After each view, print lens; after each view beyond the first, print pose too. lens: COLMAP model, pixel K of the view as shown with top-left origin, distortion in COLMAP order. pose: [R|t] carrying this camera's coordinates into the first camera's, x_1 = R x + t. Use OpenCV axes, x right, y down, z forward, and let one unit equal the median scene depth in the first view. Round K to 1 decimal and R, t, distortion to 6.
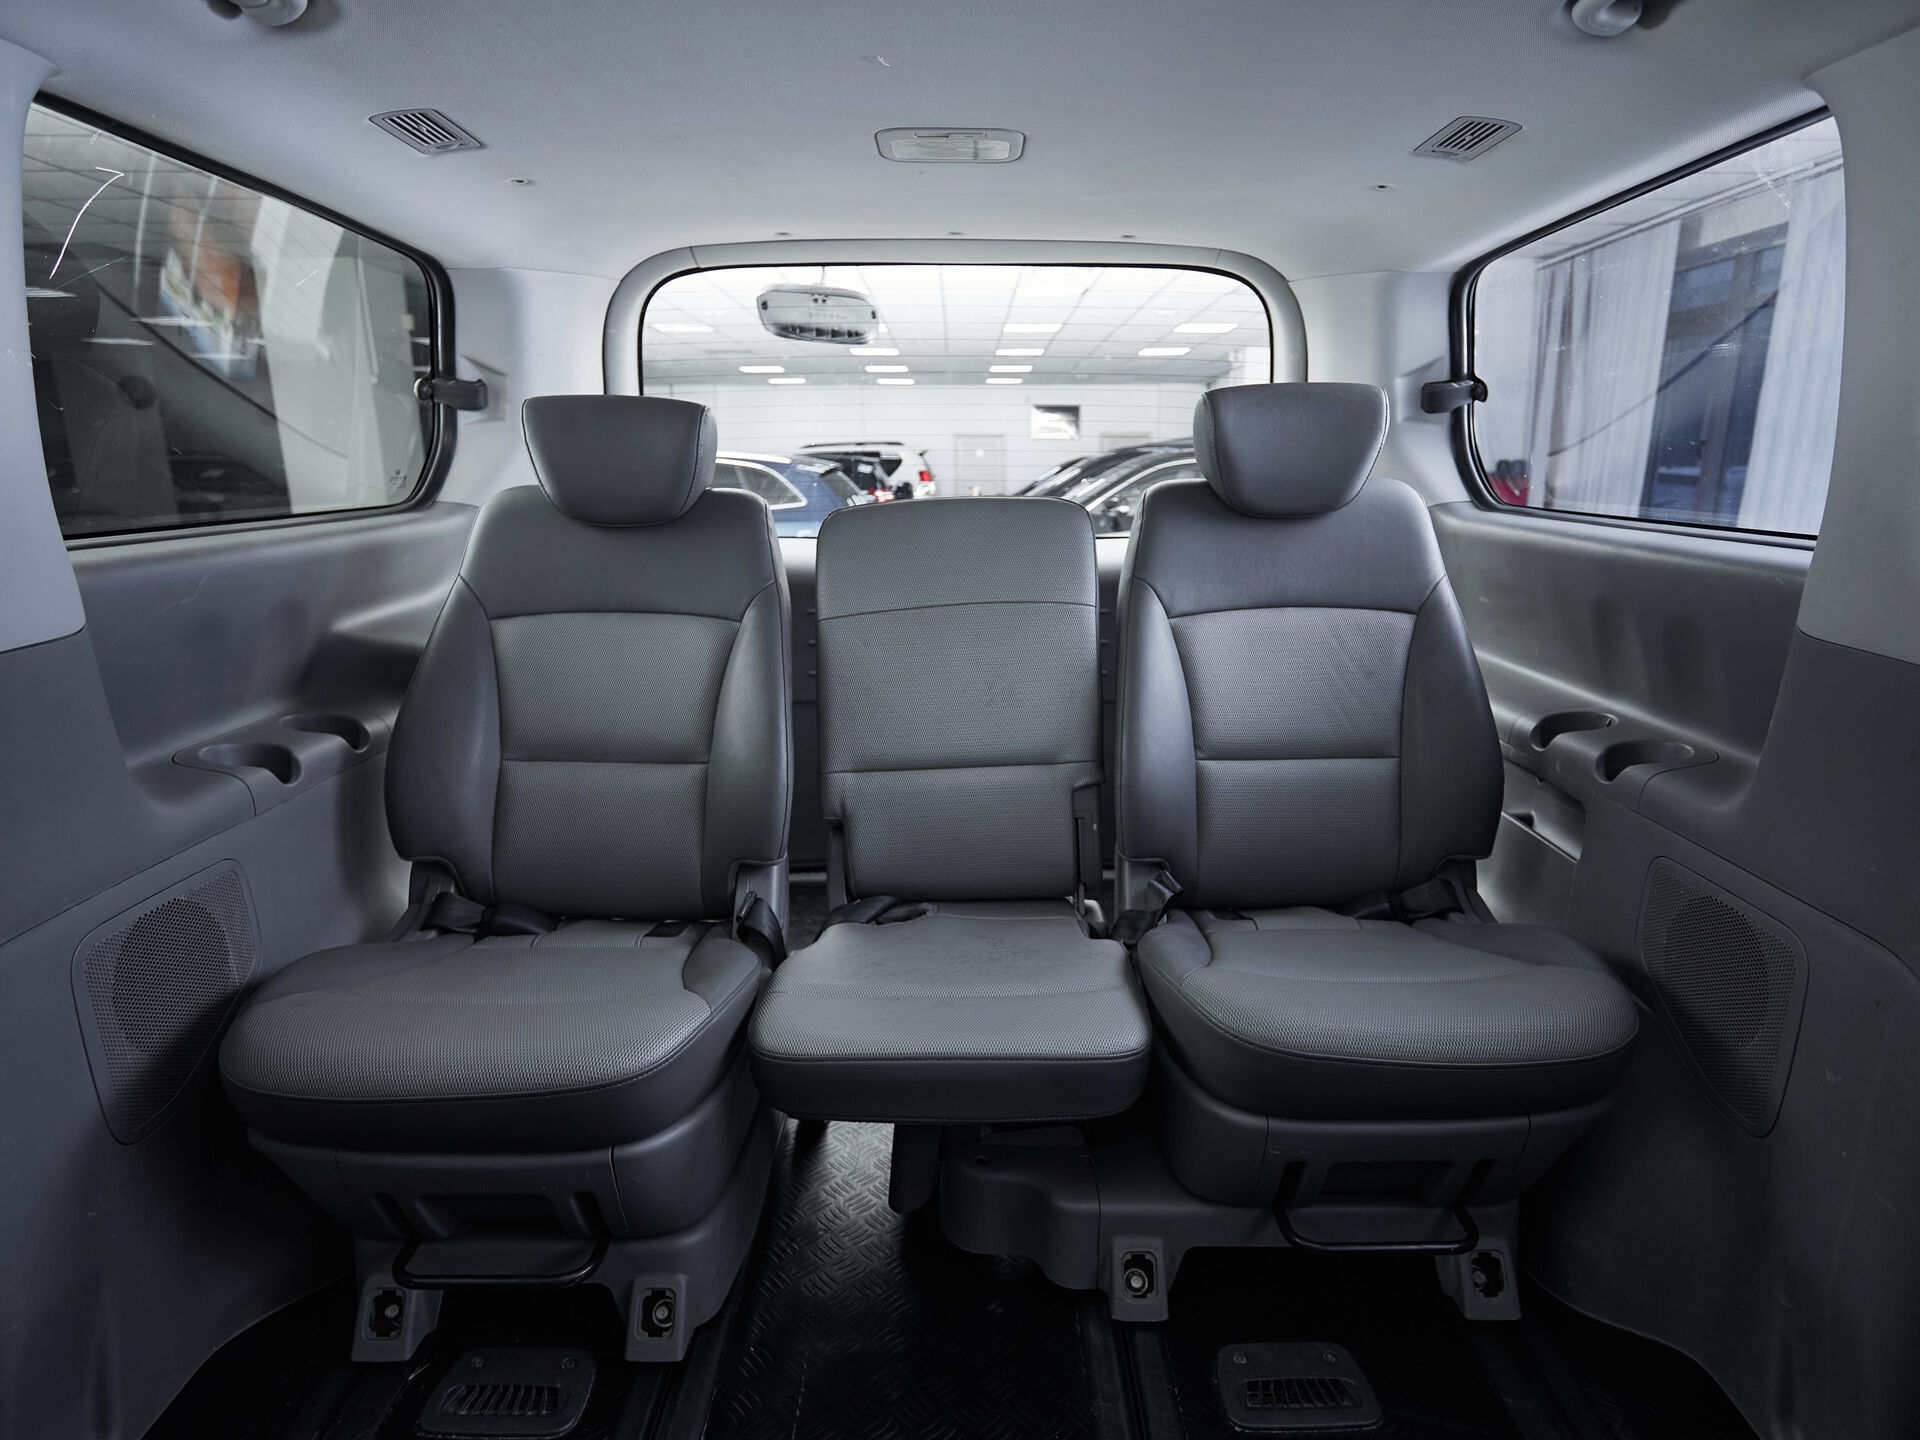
lens RADIAL K [[1057.7, 0, 960.0], [0, 1057.7, 720.0], [0, 0, 1]] dist [-0.000814, -0.000618]
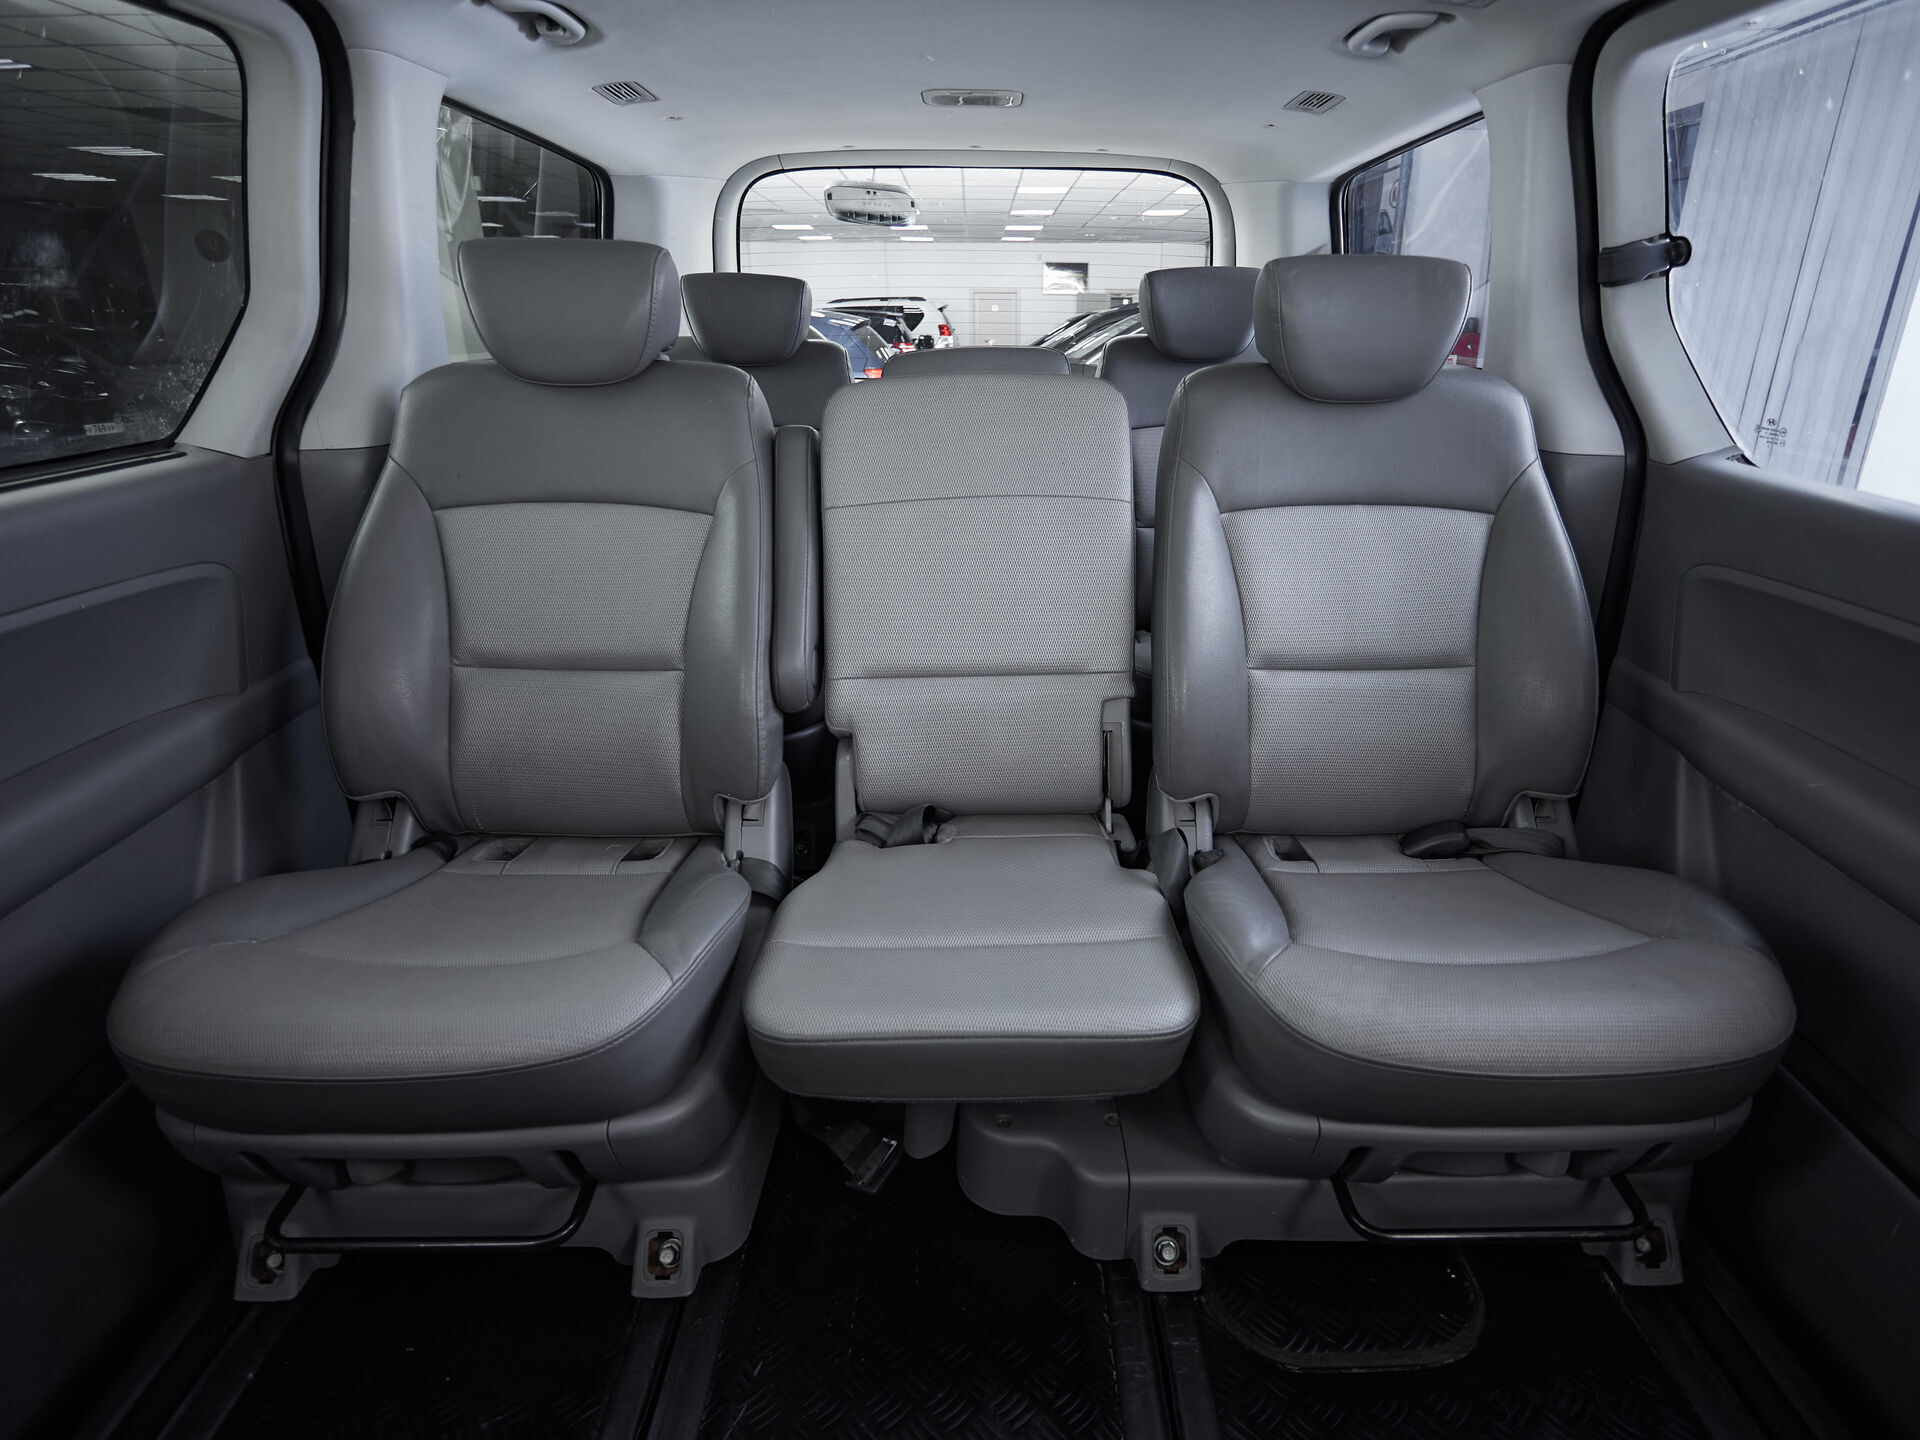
lens RADIAL K [[1003.9, 0, 1000.0], [0, 1003.9, 677.6], [0, 0, 1]] dist [0.003621, 0.000982]
pose [[0.999744, -0.002916, 0.022415, -0.002305], [0.000516, 0.994325, 0.106381, 0.061952], [-0.022598, -0.106342, 0.994073, -0.273744]]
